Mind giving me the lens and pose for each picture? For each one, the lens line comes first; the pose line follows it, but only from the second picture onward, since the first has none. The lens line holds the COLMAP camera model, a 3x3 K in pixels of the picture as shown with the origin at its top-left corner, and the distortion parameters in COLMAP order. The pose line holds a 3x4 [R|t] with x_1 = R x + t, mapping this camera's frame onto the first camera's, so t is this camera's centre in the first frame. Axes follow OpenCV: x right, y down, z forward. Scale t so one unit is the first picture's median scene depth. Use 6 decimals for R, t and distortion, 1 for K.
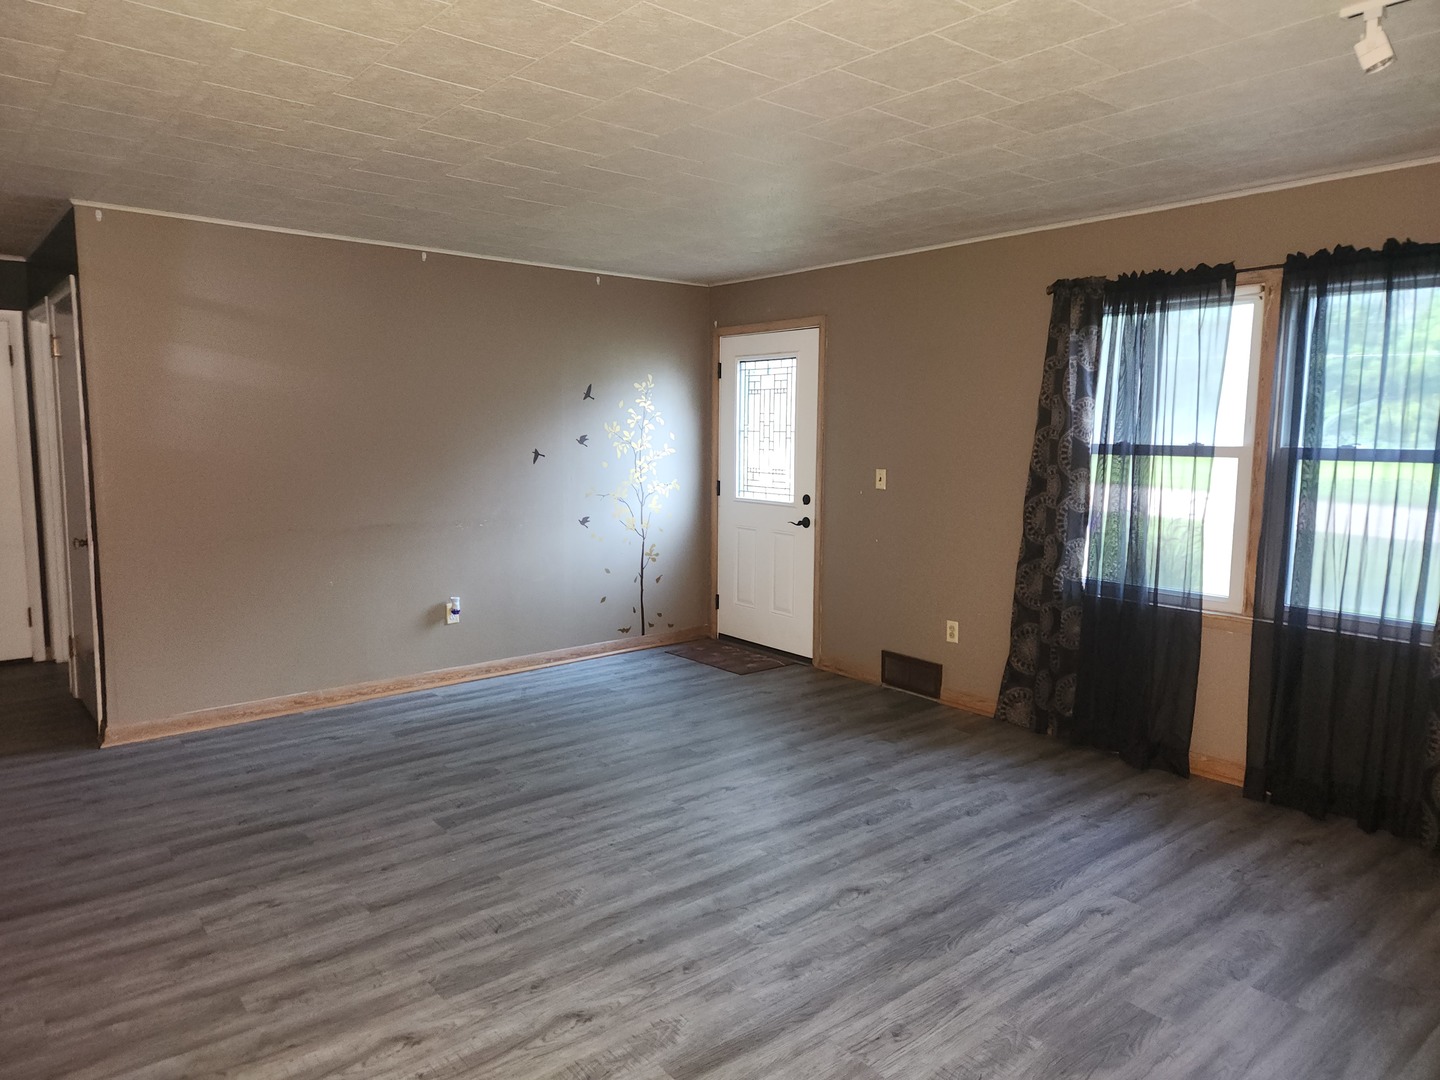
lens RADIAL K [[964.8, 0, 715.8], [0, 964.8, 532.1], [0, 0, 1]] dist [0.073836, -0.071513]
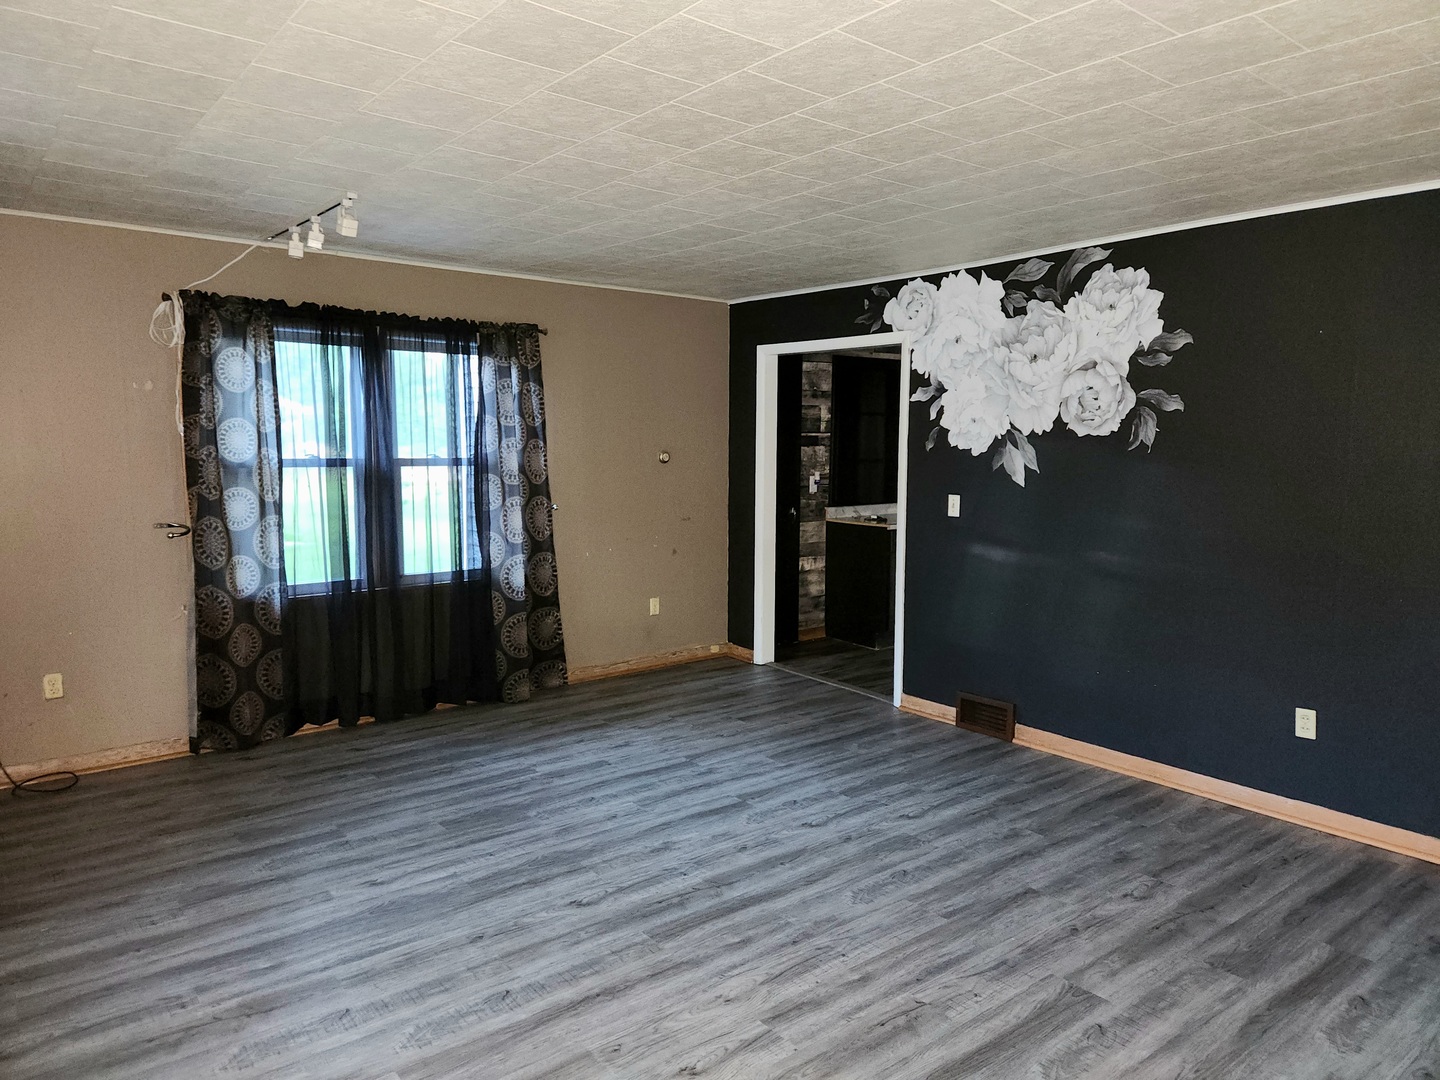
lens RADIAL K [[964.8, 0, 715.8], [0, 964.8, 532.1], [0, 0, 1]] dist [0.073836, -0.071513]
pose [[-0.999581, -0.015002, 0.024760, -0.015752], [-0.009682, 0.979246, 0.202445, -0.232114], [-0.027283, 0.202121, -0.978981, 2.027704]]
